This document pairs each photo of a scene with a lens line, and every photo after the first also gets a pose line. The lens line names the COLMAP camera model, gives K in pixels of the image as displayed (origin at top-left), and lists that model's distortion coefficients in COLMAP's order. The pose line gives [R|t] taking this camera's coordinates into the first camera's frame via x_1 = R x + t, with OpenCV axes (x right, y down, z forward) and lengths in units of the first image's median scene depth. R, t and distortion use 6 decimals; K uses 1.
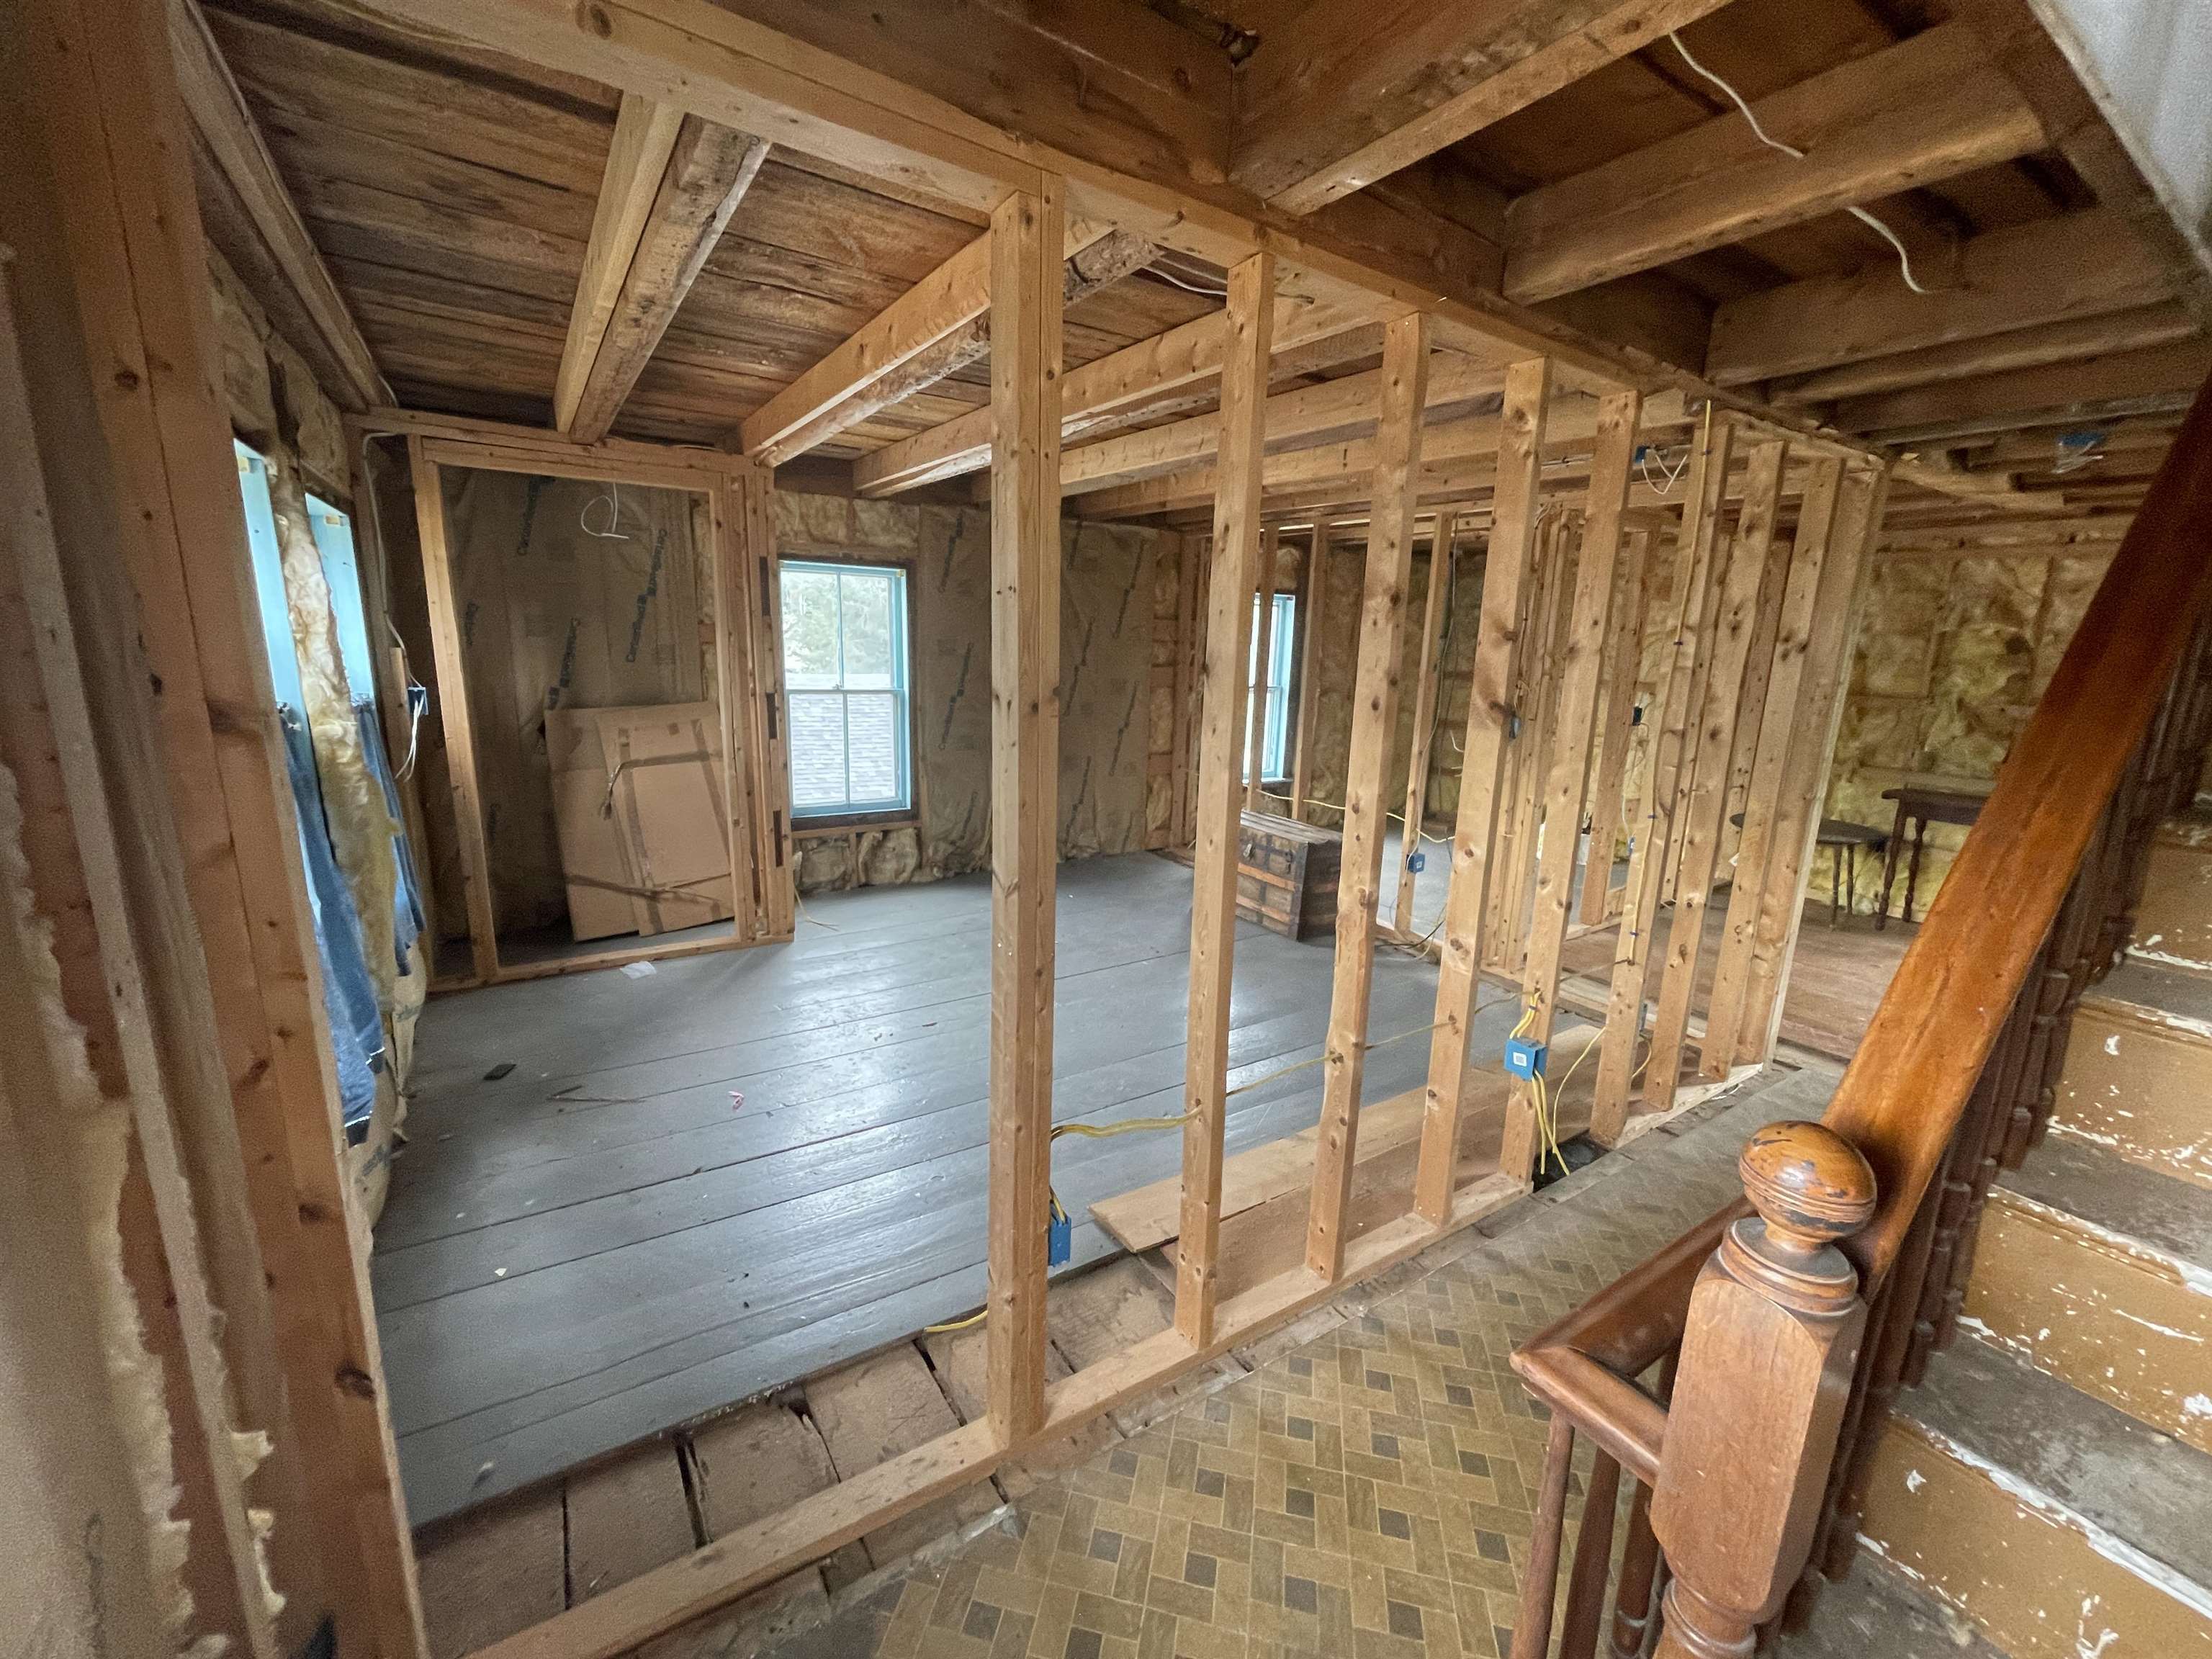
lens RADIAL K [[885.6, 0, 1102.3], [0, 885.6, 833.1], [0, 0, 1]] dist [0.000019, 0.000565]
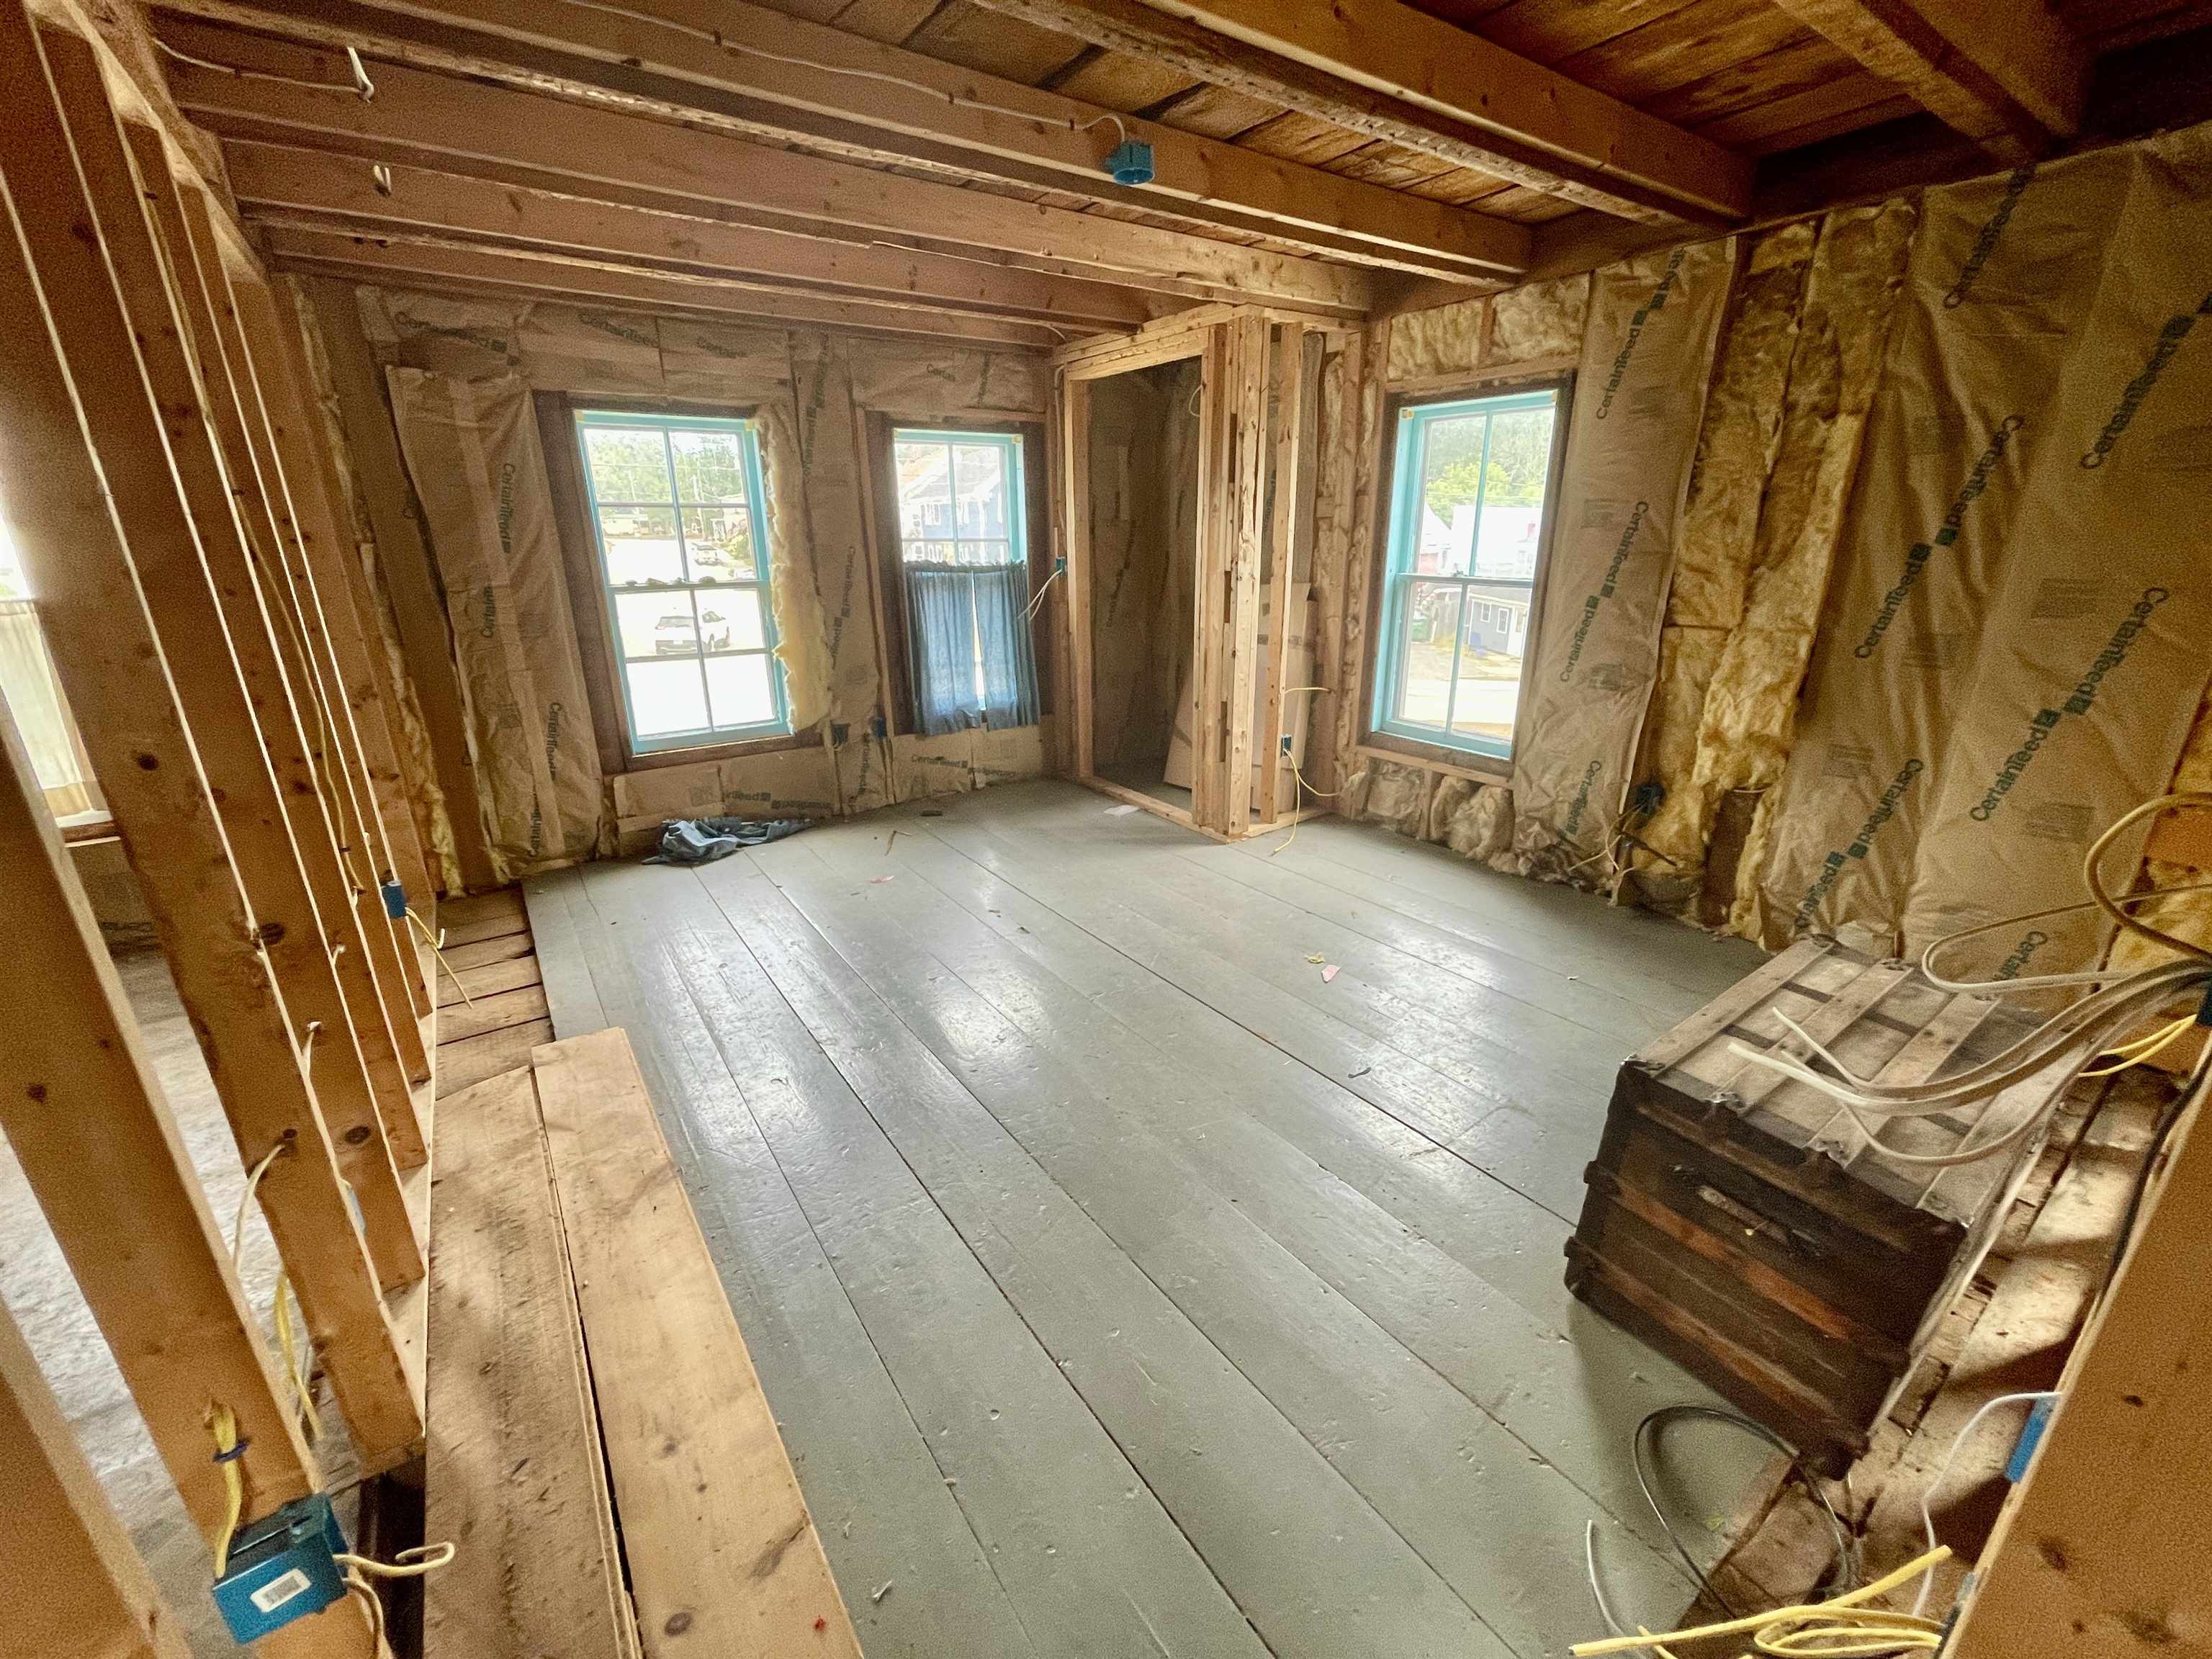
lens RADIAL K [[885.6, 0, 1101.1], [0, 885.6, 826.3], [0, 0, 1]] dist [0.000019, 0.000565]
pose [[0.017816, 0.301059, -0.953439, 0.474345], [-0.185427, 0.938043, 0.292733, -0.130324], [0.982497, 0.171578, 0.072536, 0.695519]]
